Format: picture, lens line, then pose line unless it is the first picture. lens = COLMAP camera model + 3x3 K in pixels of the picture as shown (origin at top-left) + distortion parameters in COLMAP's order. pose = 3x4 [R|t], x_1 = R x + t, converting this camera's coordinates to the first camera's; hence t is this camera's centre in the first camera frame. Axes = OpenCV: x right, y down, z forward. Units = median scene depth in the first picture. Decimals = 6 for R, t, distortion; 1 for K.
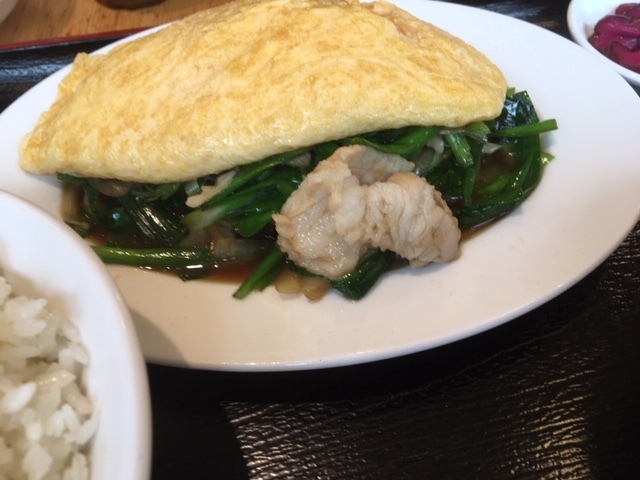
lens RADIAL K [[540.0, 0, 317.6], [0, 540.0, 238.8], [0, 0, 1]] dist [0.005942, -0.032240]
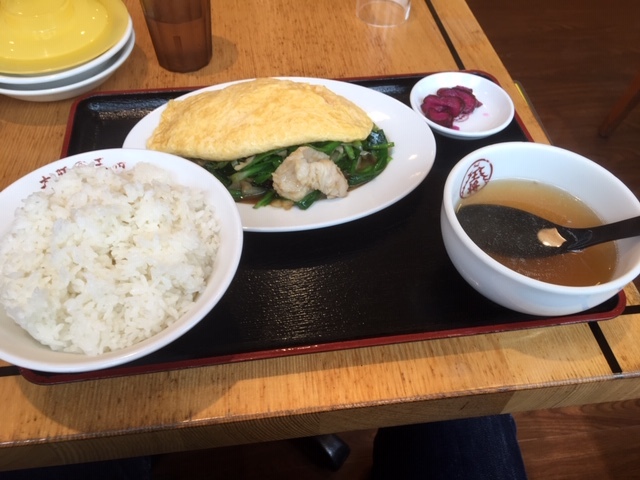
lens RADIAL K [[540.0, 0, 321.0], [0, 540.0, 241.8], [0, 0, 1]] dist [0.005942, -0.032240]
pose [[0.994335, 0.029580, 0.102088, -0.094736], [-0.024677, 0.998496, -0.048963, 0.356616], [-0.103383, 0.046167, 0.993570, -1.360211]]
